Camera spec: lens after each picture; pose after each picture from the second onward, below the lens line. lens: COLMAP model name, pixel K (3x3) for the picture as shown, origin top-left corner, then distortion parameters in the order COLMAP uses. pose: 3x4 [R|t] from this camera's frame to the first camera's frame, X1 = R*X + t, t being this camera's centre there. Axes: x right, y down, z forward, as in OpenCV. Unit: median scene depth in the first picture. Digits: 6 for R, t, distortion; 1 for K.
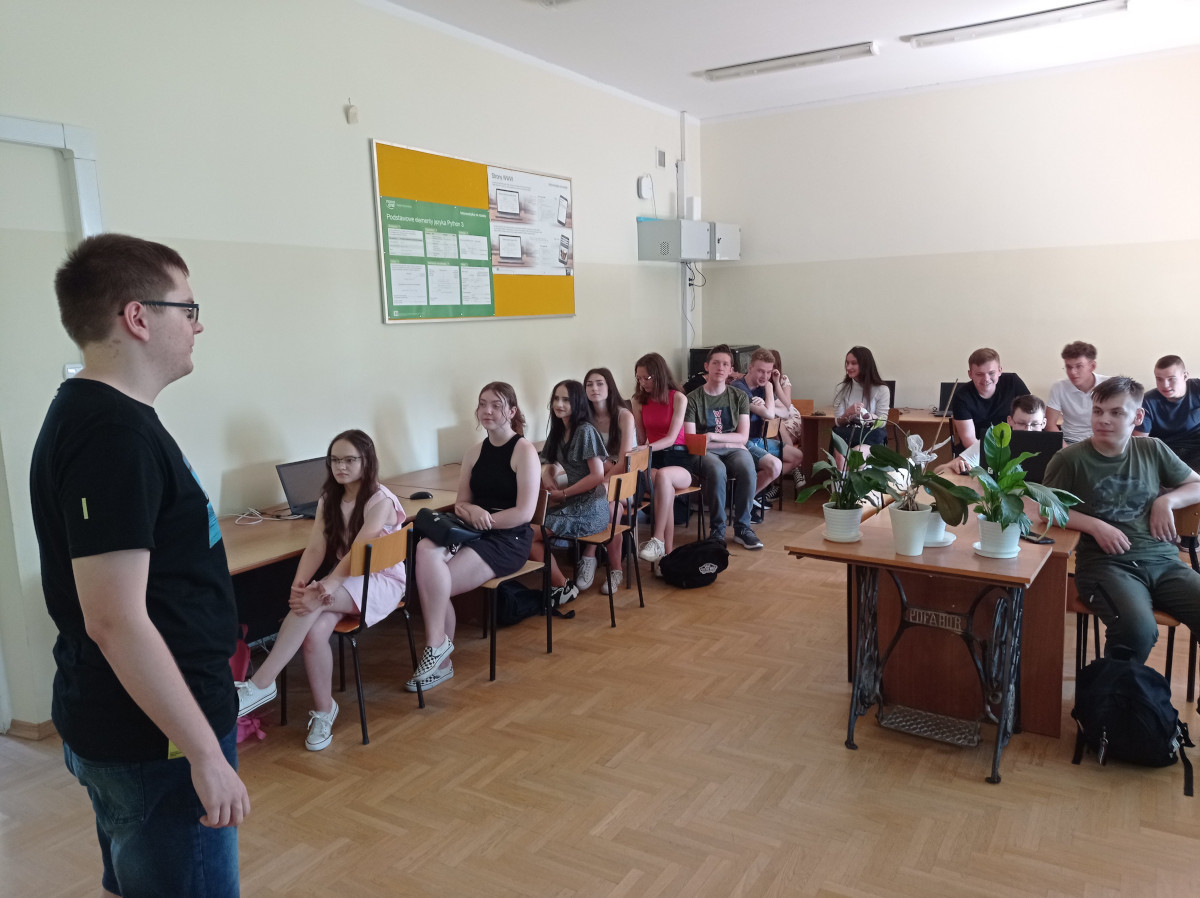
lens RADIAL K [[893.5, 0, 600.0], [0, 893.5, 449.0], [0, 0, 1]] dist [0.090711, -0.114447]
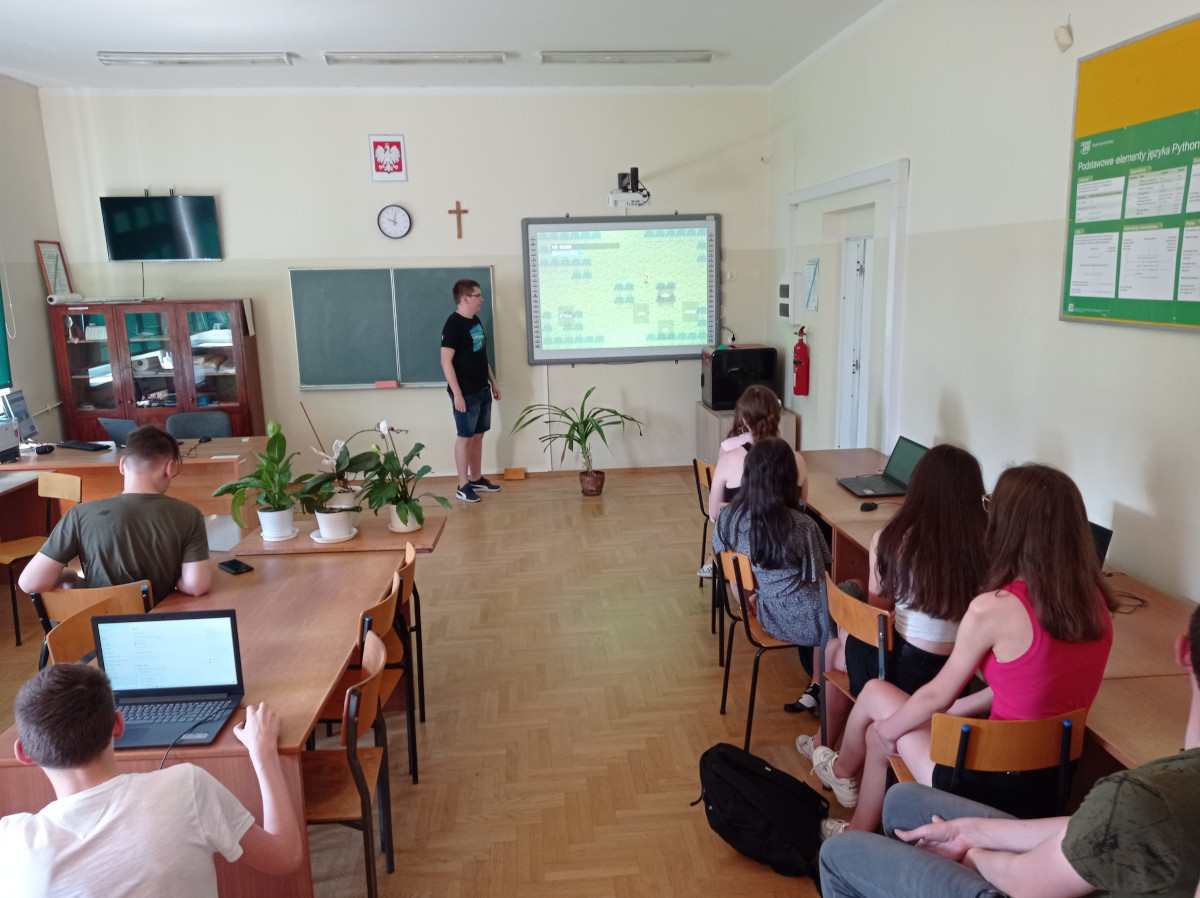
lens RADIAL K [[893.5, 0, 600.0], [0, 893.5, 449.0], [0, 0, 1]] dist [0.090711, -0.114447]
pose [[-0.817366, 0.148212, -0.556728, 0.464903], [-0.055037, 0.941835, 0.331539, -0.255523], [0.573484, 0.301630, -0.761666, 1.334496]]
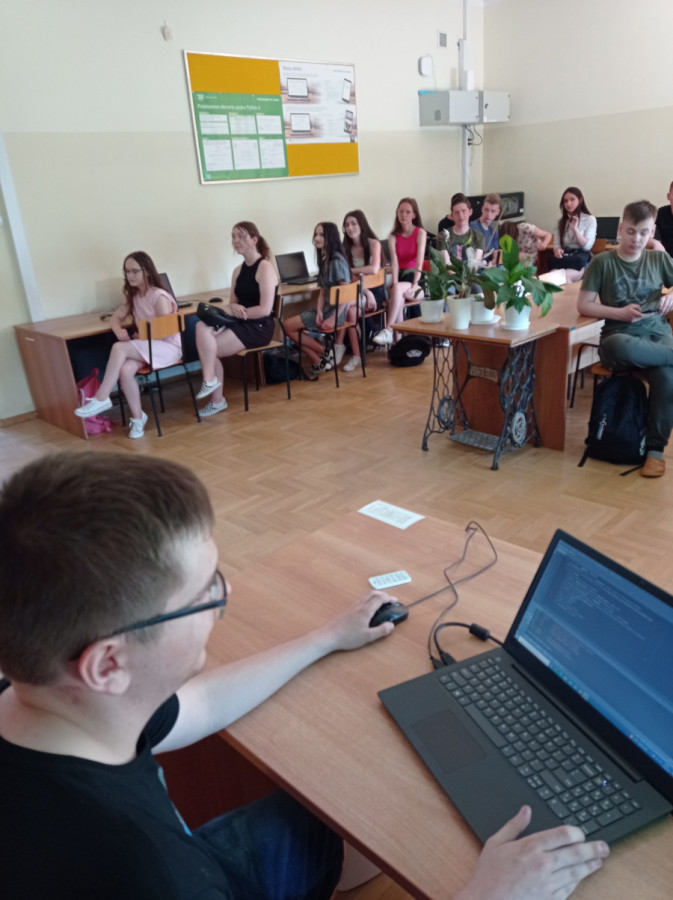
lens RADIAL K [[676.4, 0, 336.5], [0, 676.4, 450.0], [0, 0, 1]] dist [0.077181, -0.117148]
pose [[0.971894, 0.050877, -0.229855, 0.258792], [0.003020, 0.973593, 0.228269, 0.032599], [0.235399, -0.222548, 0.946076, -0.123436]]
